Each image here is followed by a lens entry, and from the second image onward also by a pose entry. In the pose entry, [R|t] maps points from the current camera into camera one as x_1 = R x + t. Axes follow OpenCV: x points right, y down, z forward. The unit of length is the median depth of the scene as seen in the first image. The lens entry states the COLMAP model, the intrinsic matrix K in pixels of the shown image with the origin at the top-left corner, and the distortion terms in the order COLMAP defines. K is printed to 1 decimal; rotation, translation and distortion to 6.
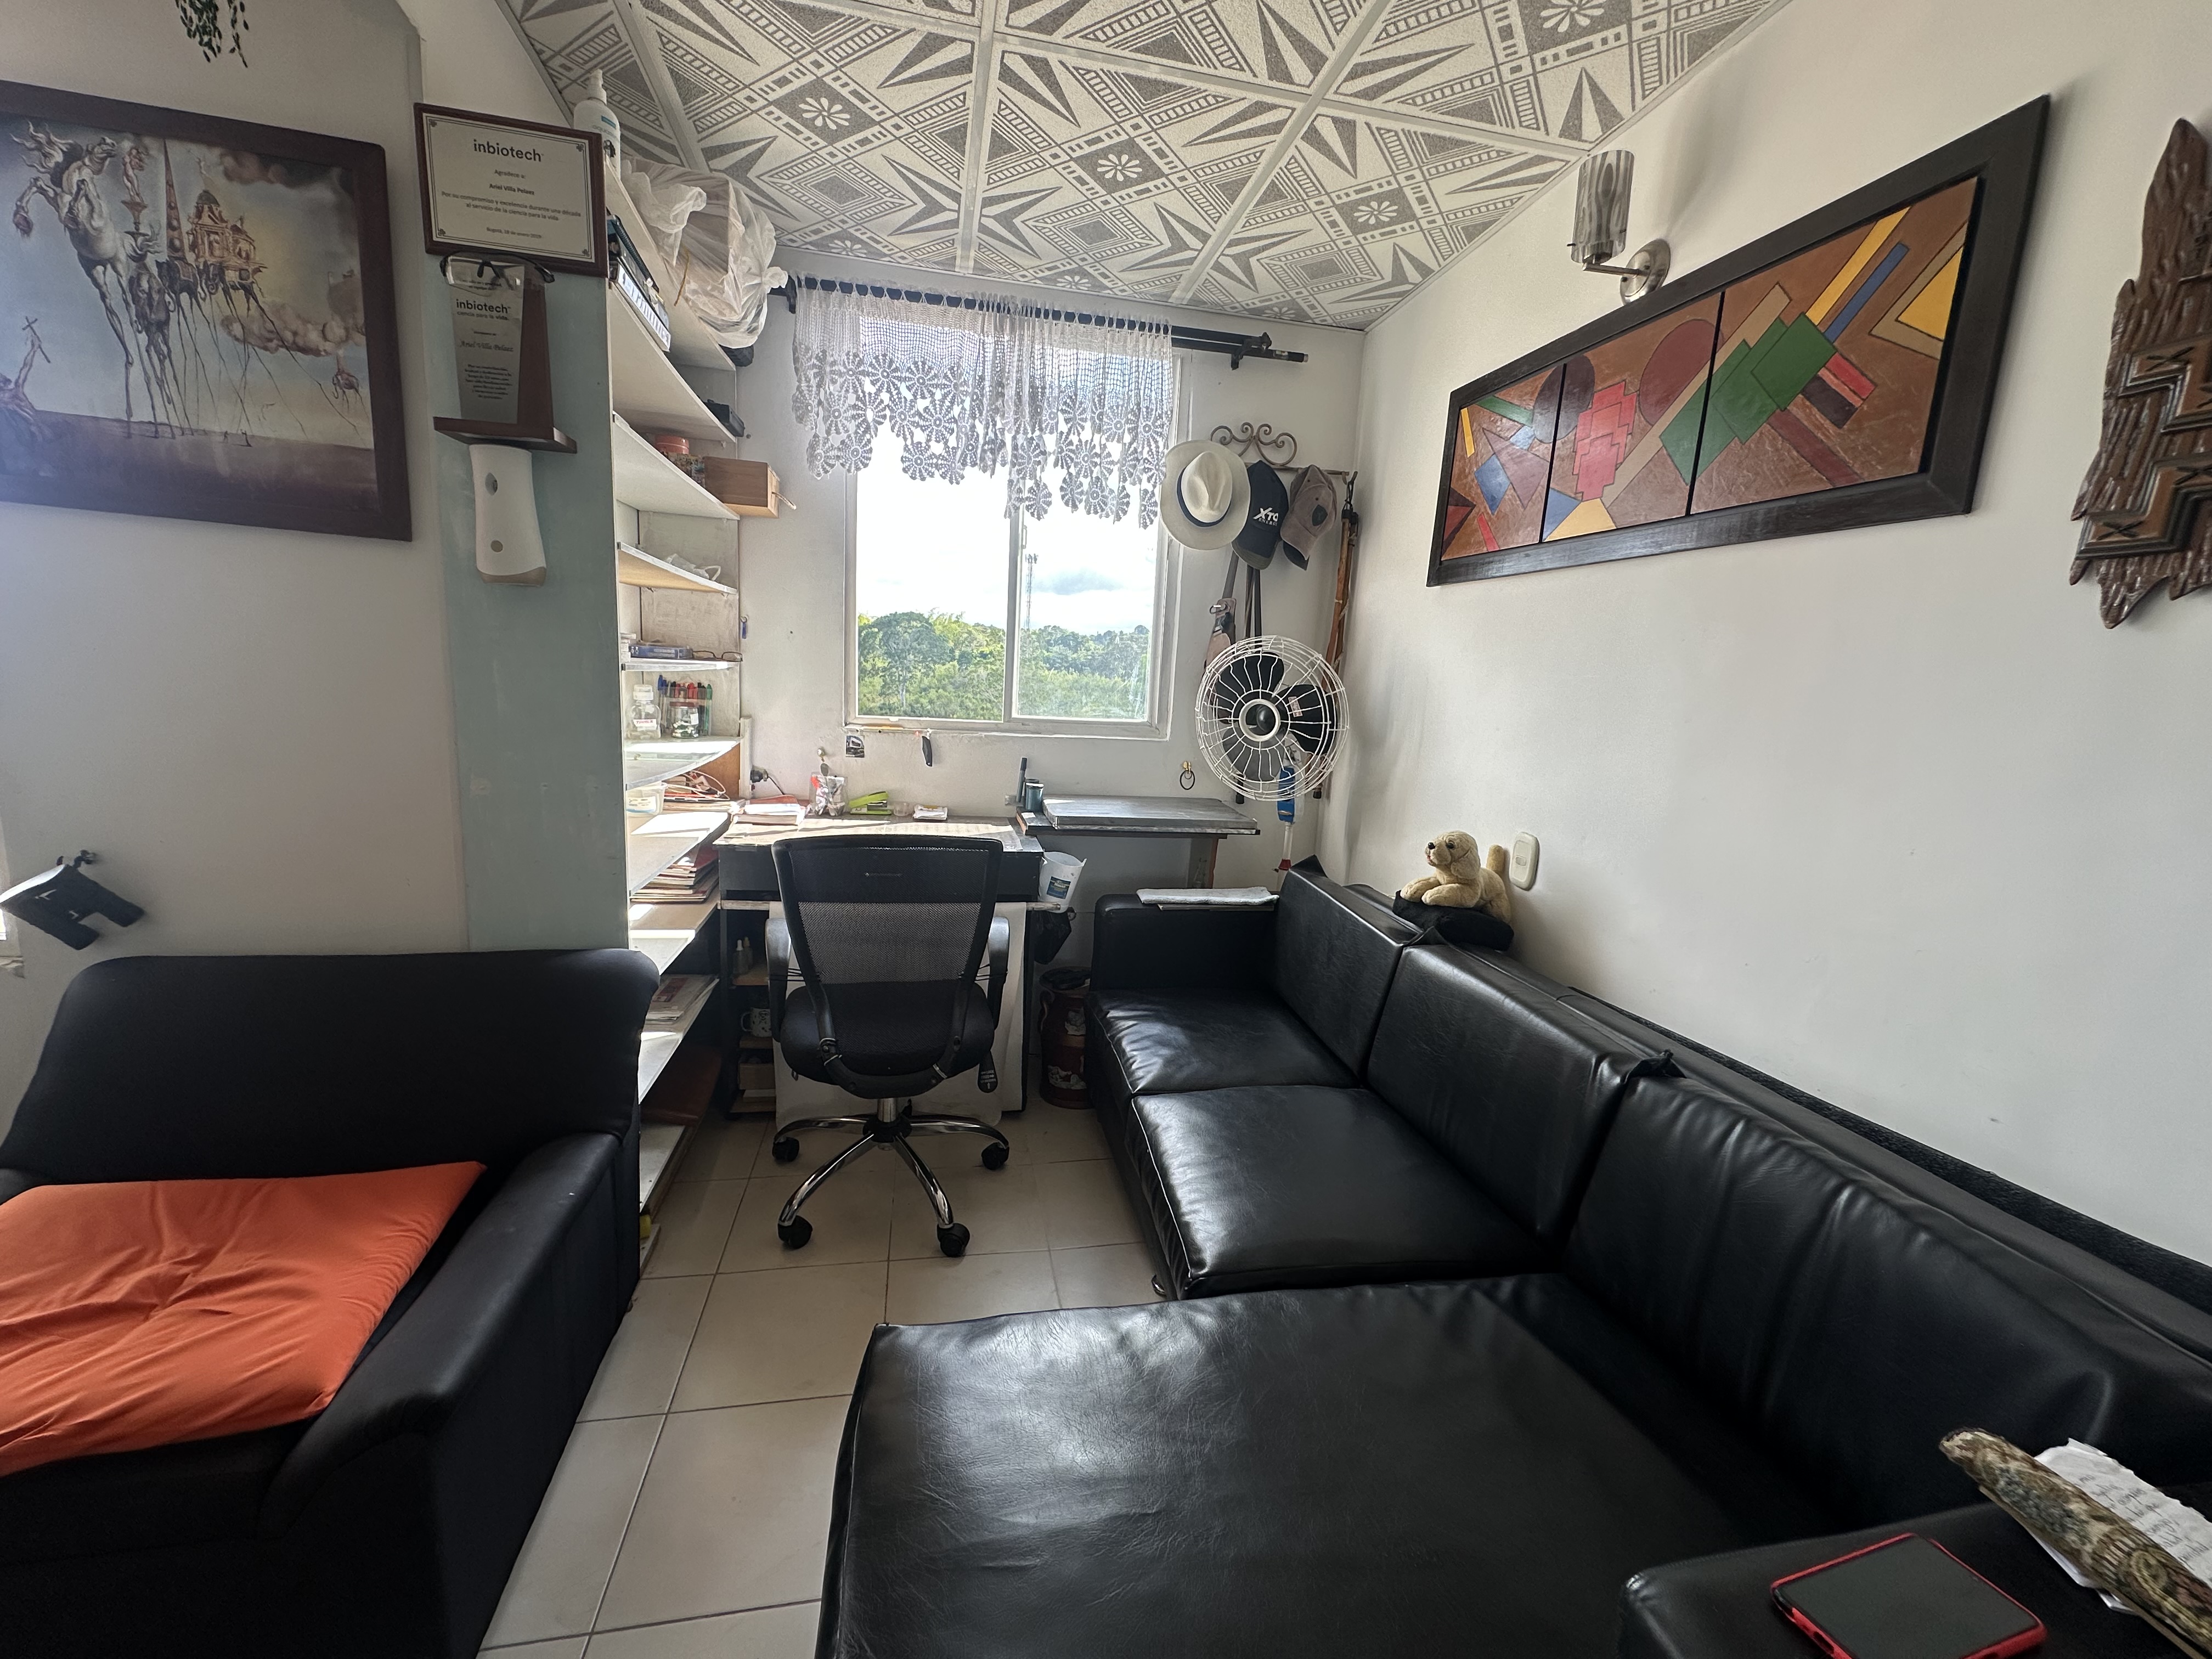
lens RADIAL K [[880.1, 0, 1106.4], [0, 880.1, 826.9], [0, 0, 1]] dist [-0.002836, 0.000302]
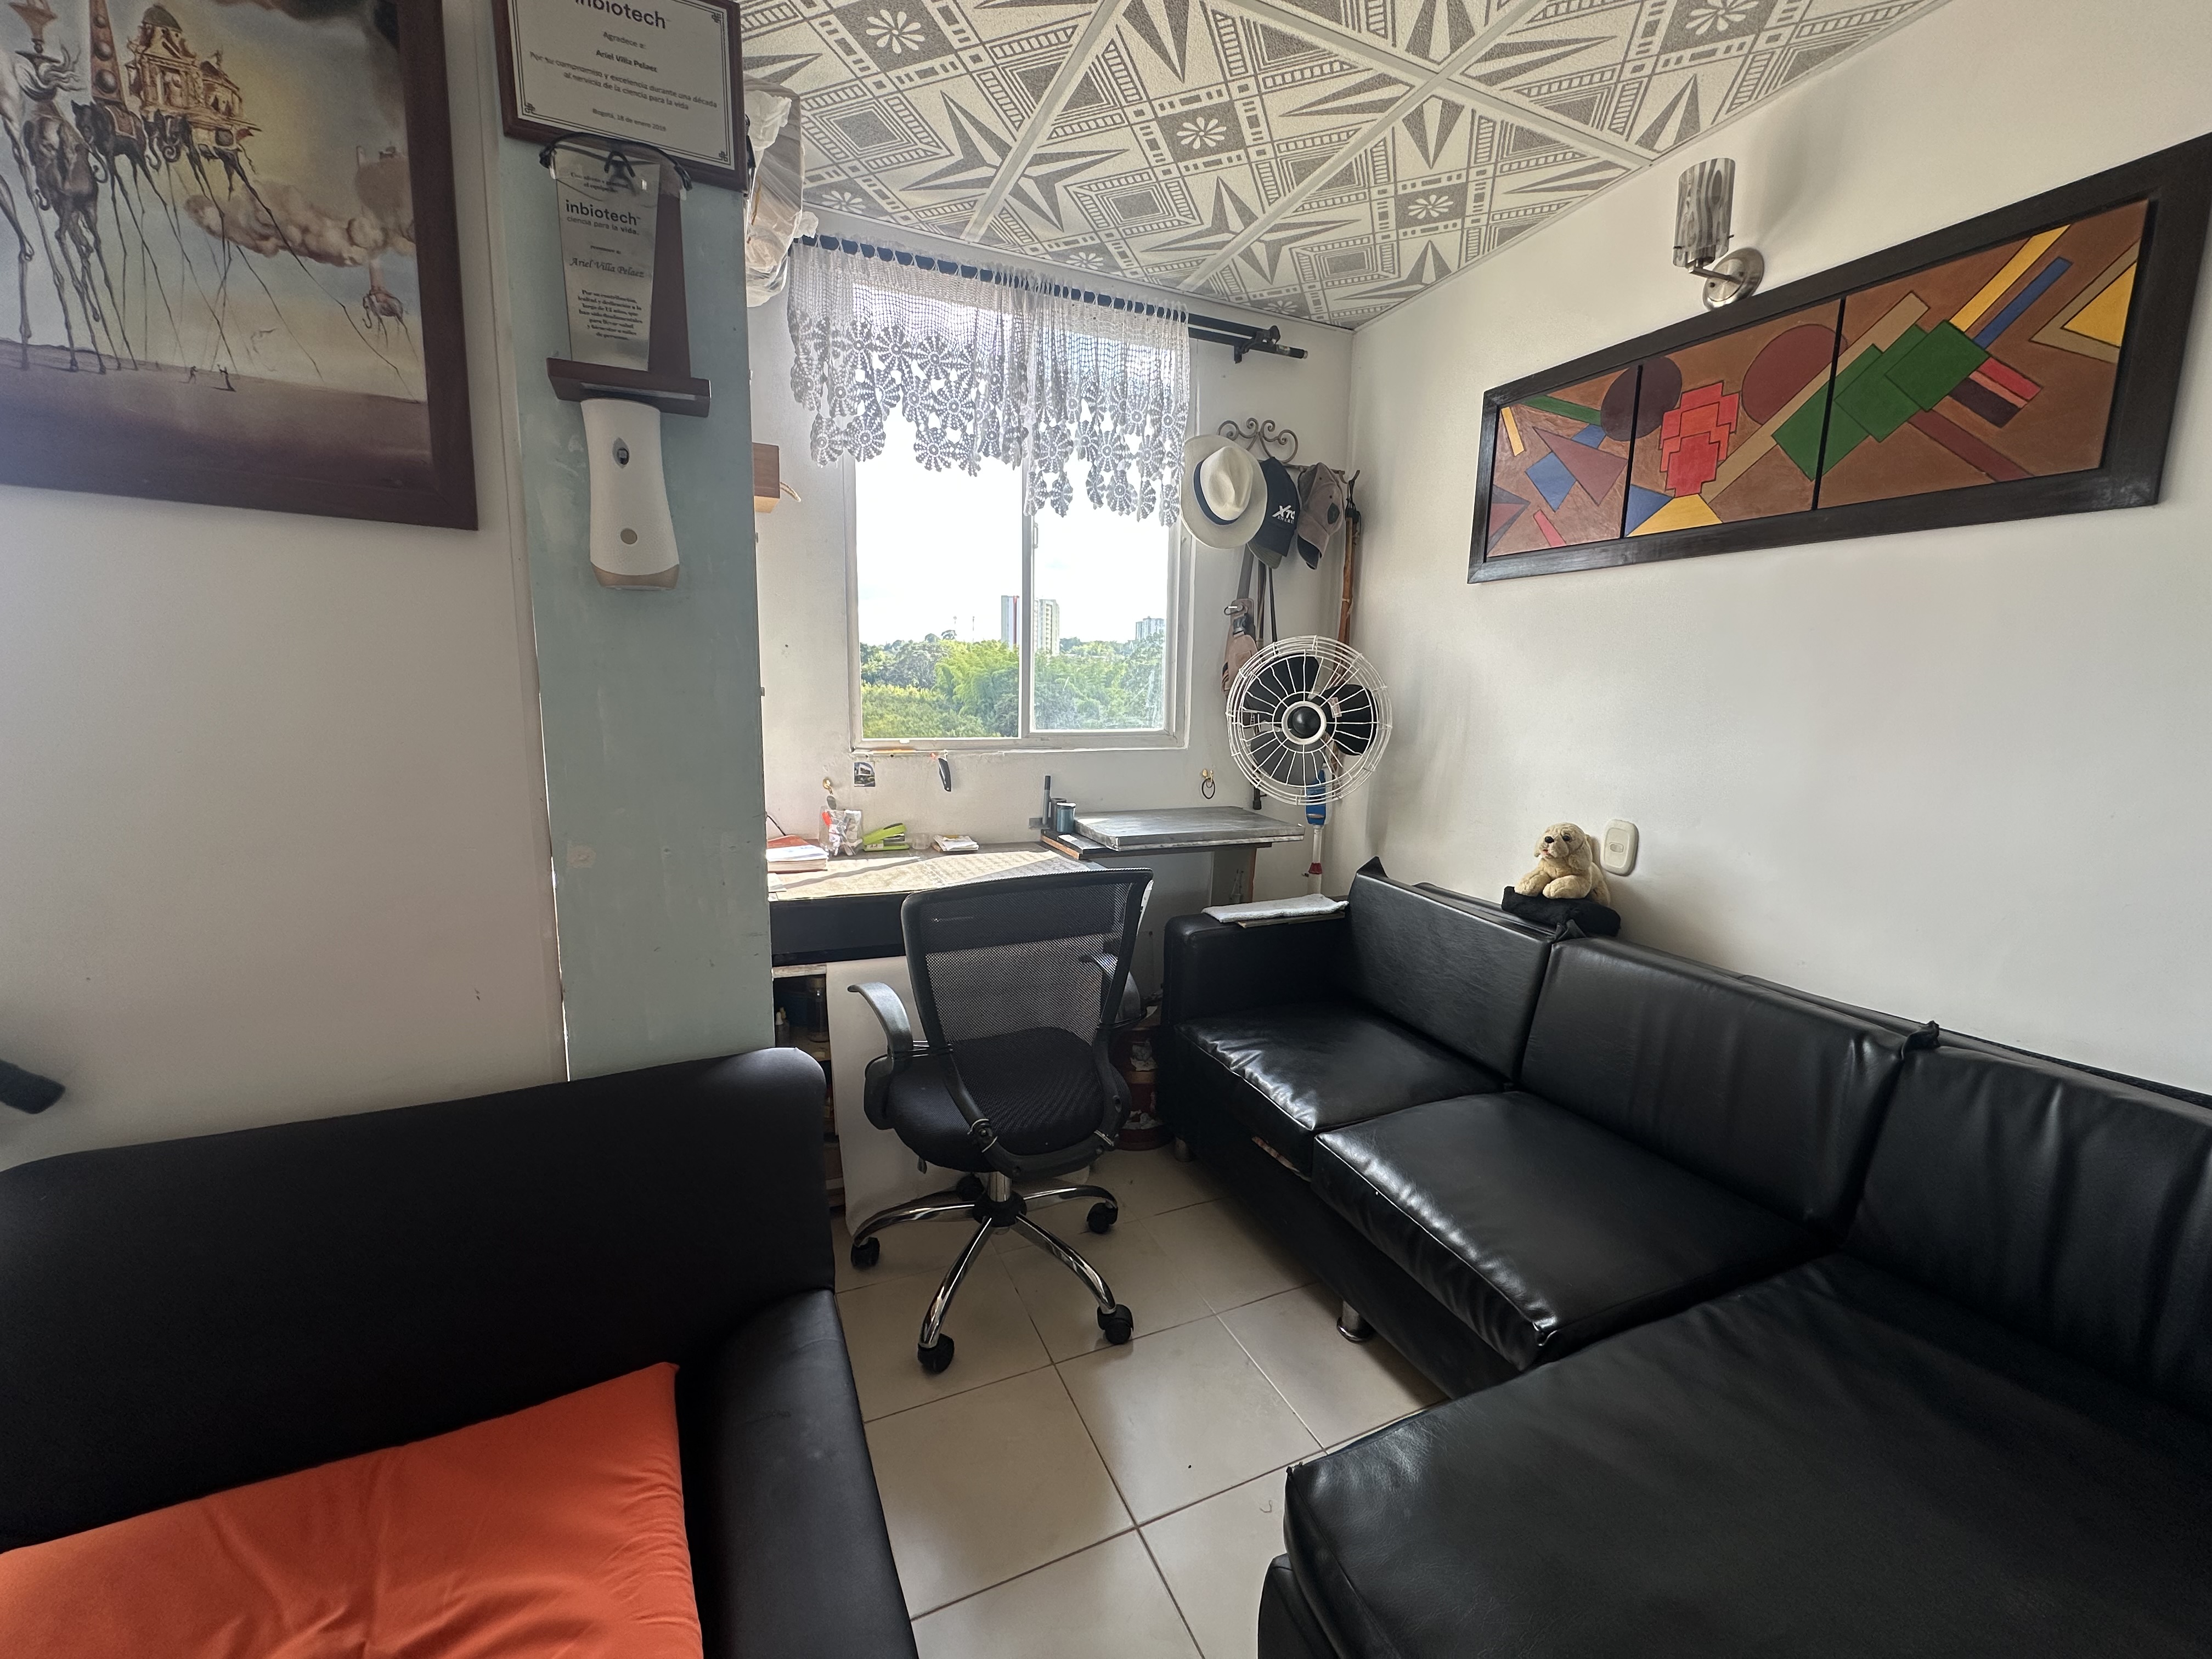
lens RADIAL K [[880.1, 0, 1106.4], [0, 880.1, 826.9], [0, 0, 1]] dist [-0.002836, 0.000302]
pose [[0.973451, -0.071540, 0.217431, -0.490949], [0.073139, 0.997321, 0.000694, -0.044514], [-0.216898, 0.015228, 0.976076, 0.190052]]
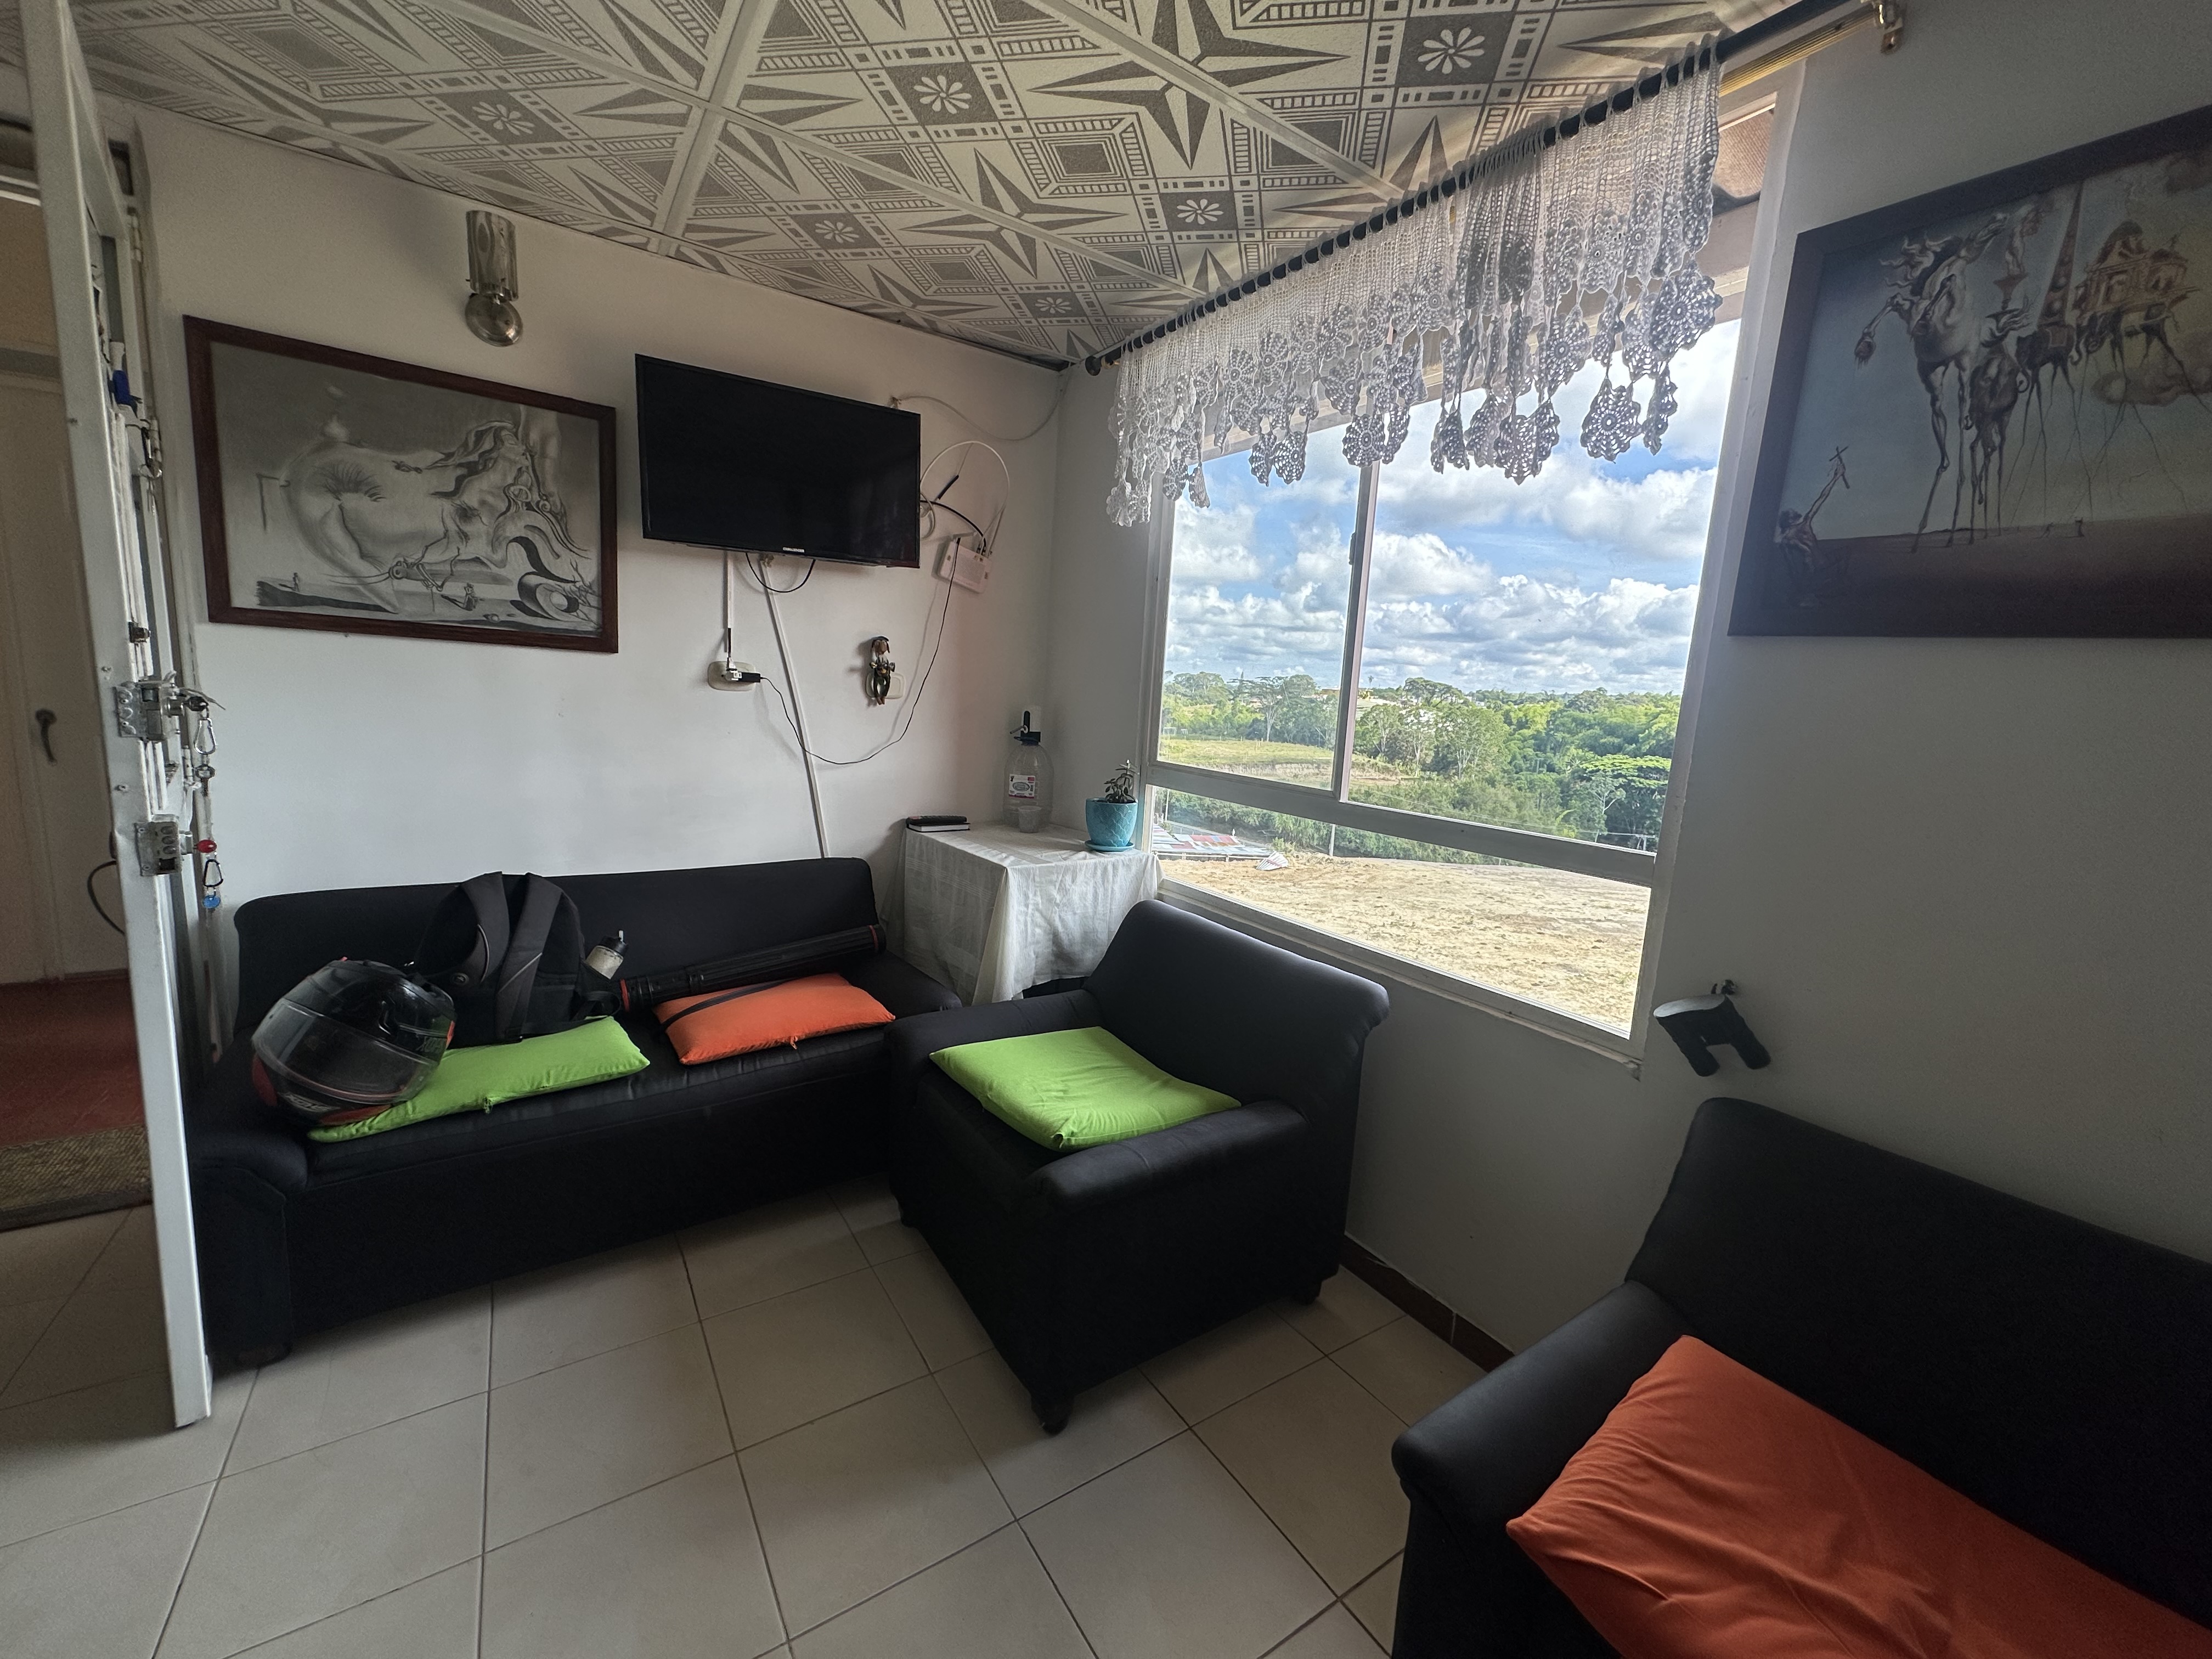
lens RADIAL K [[880.1, 0, 1106.4], [0, 880.1, 826.9], [0, 0, 1]] dist [-0.002836, 0.000302]
pose [[0.379068, 0.103597, -0.919551, -0.569716], [-0.190392, 0.981185, 0.032055, -0.041596], [0.905571, 0.162924, 0.391660, -0.046724]]
